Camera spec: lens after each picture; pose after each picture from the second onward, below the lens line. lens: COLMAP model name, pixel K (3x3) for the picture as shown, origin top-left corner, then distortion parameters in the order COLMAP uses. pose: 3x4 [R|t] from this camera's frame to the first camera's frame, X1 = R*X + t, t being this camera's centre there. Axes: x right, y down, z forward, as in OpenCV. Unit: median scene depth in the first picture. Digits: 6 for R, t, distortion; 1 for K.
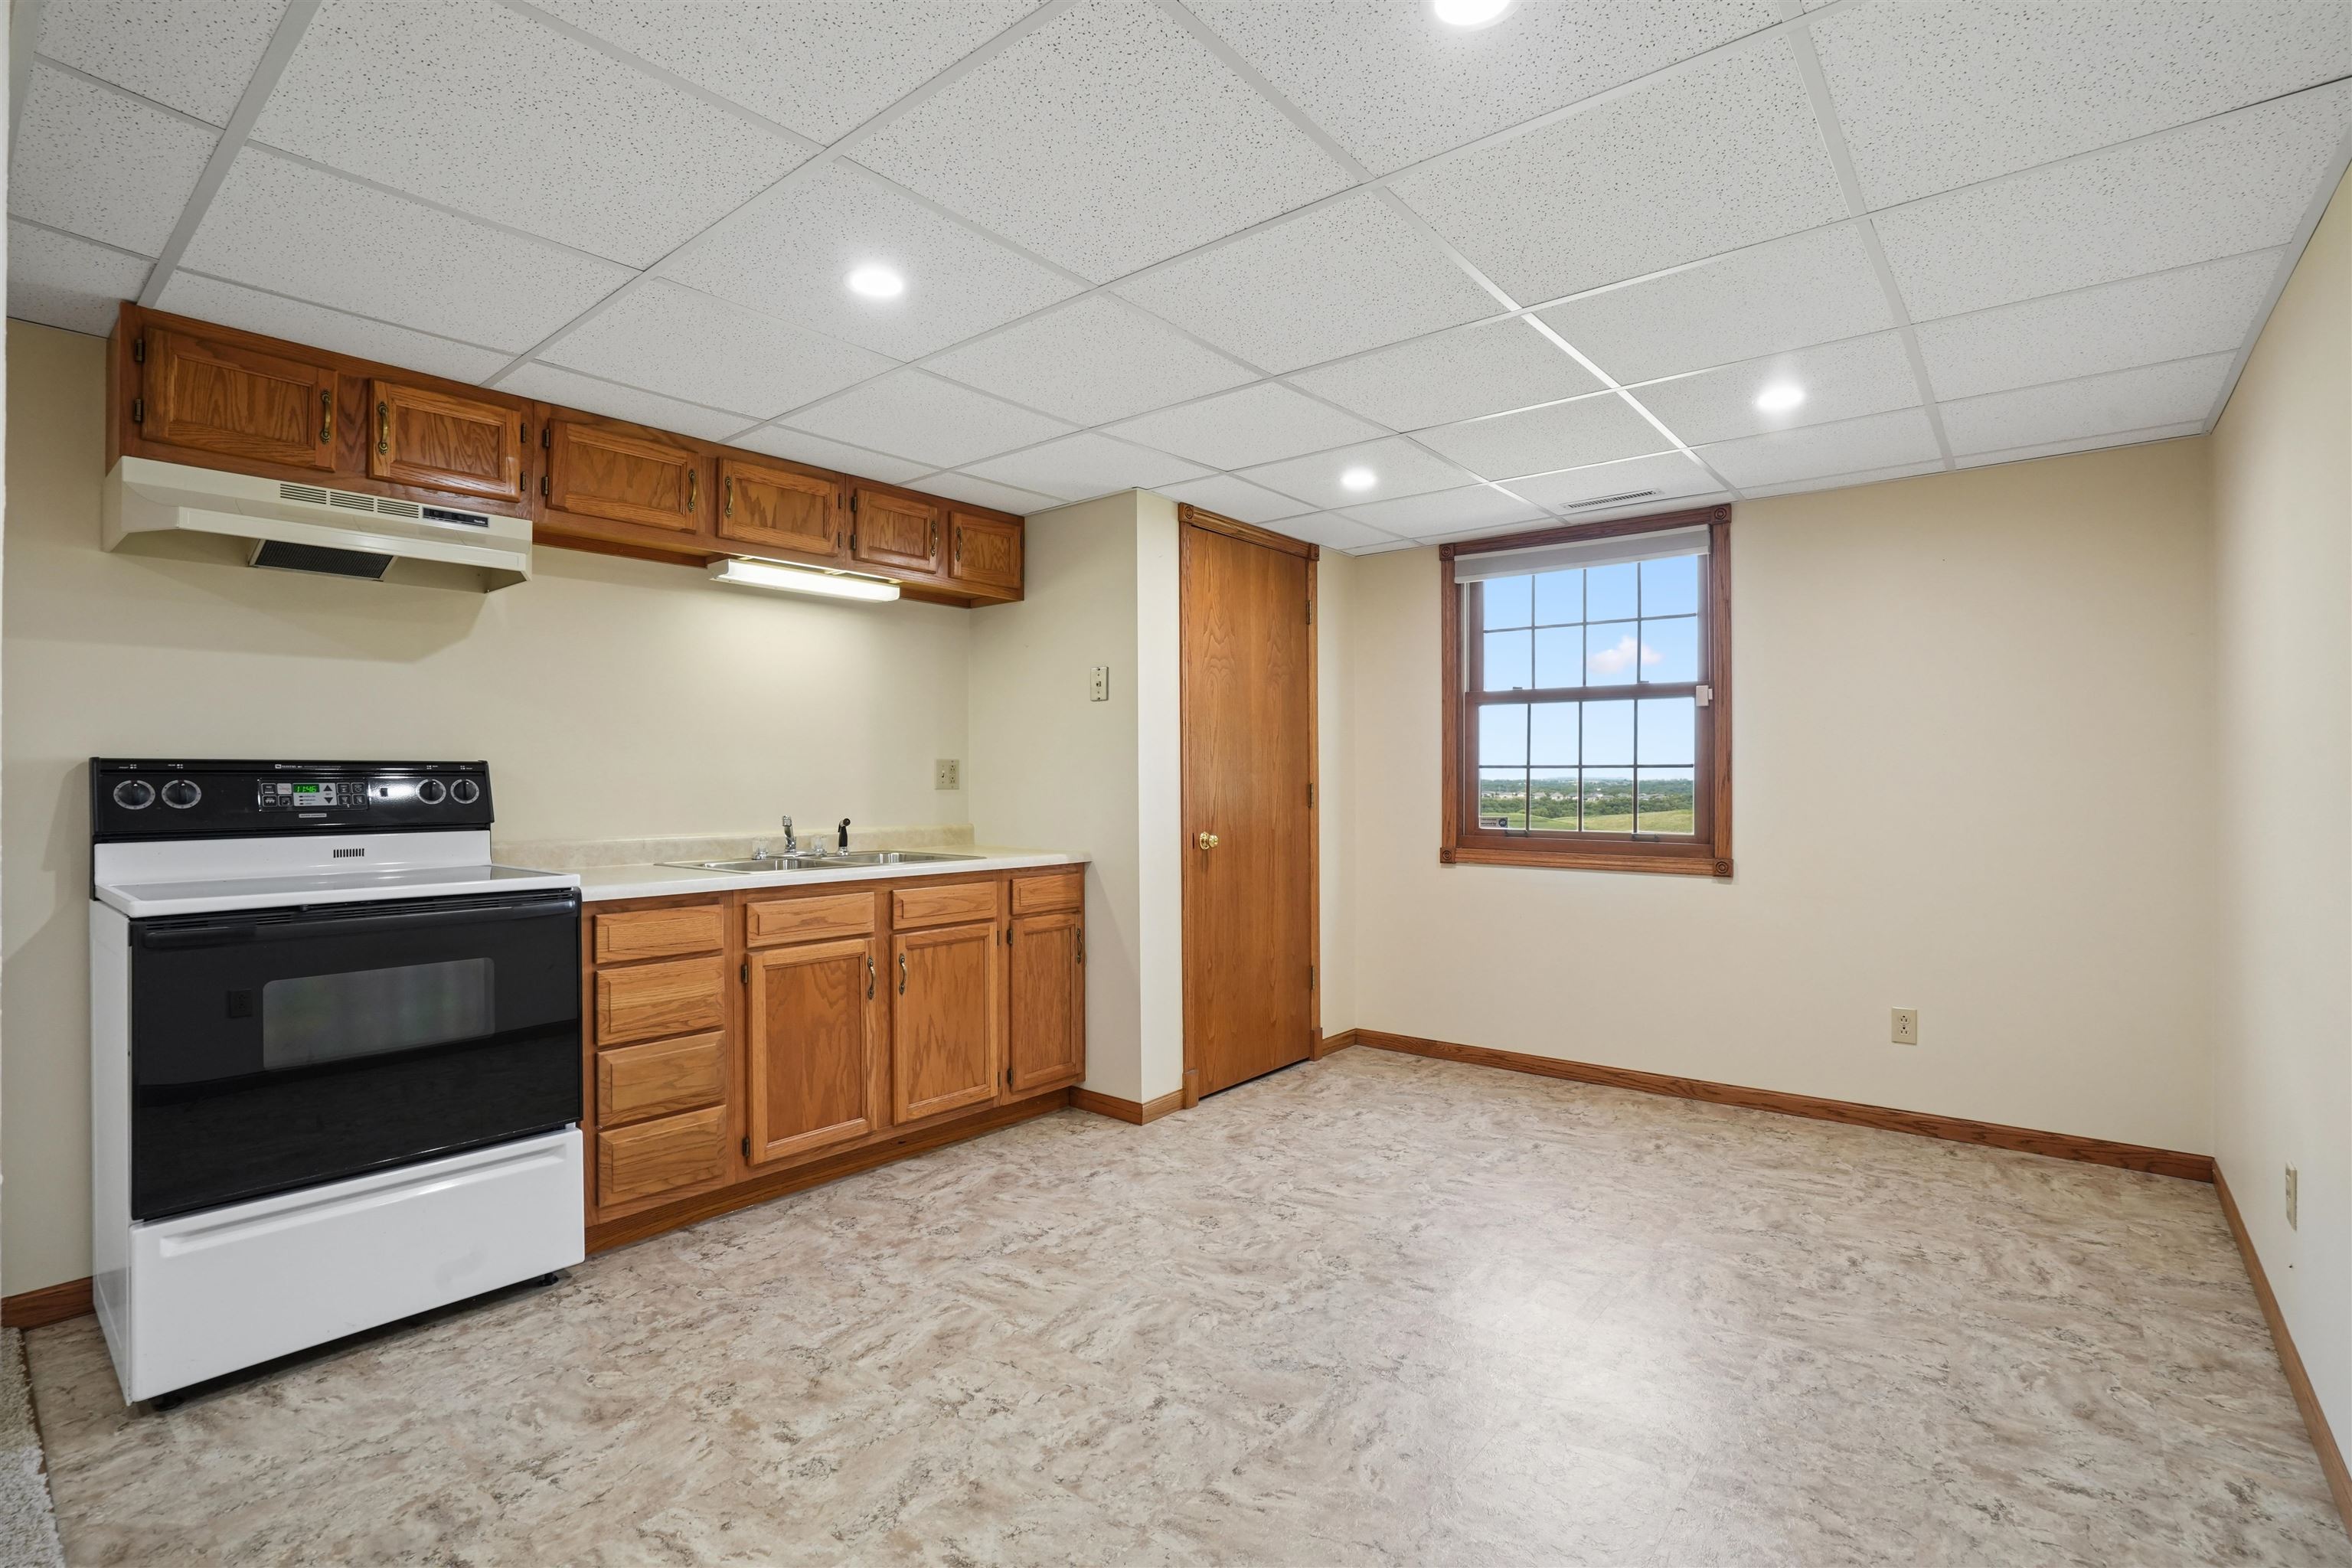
lens RADIAL K [[1097.5, 0, 1182.9], [0, 1097.5, 781.0], [0, 0, 1]] dist [-0.061154, 0.028033]
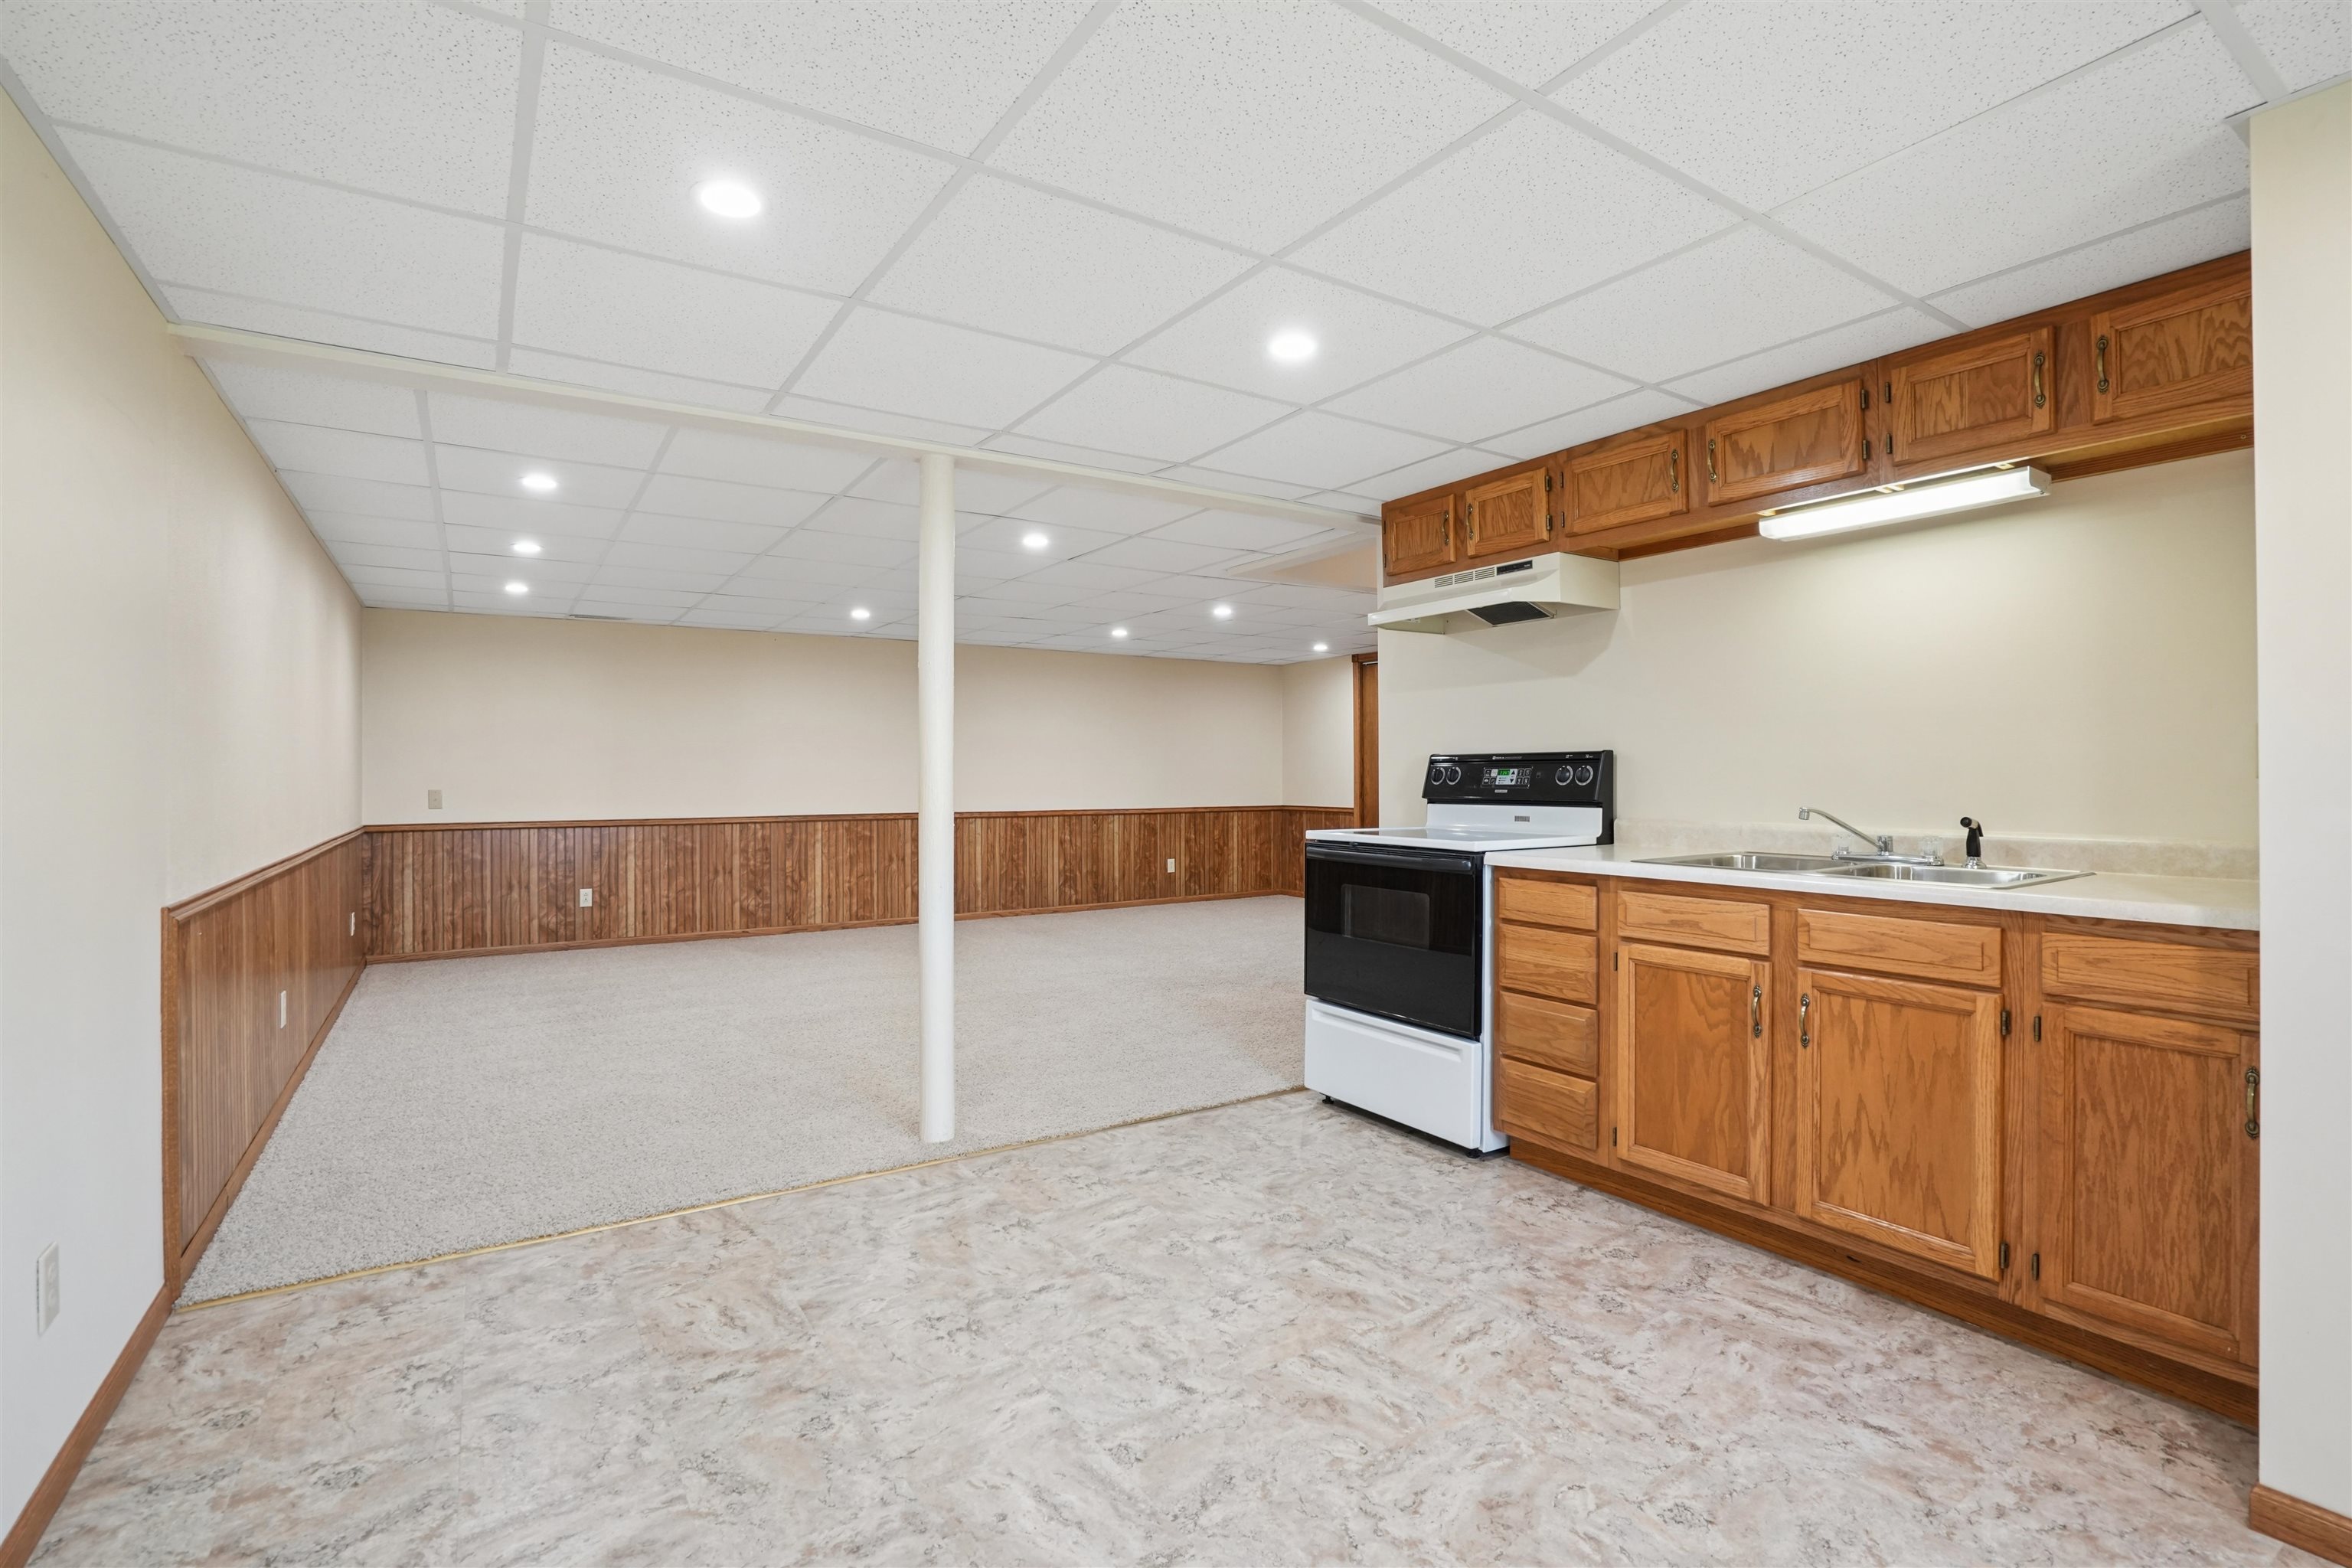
lens RADIAL K [[1097.5, 0, 1182.9], [0, 1097.5, 781.0], [0, 0, 1]] dist [-0.061154, 0.028033]
pose [[-0.303379, 0.008342, -0.952834, 0.644082], [0.003002, 0.999965, 0.007798, 0.004310], [0.952865, -0.000495, -0.303393, 0.905459]]
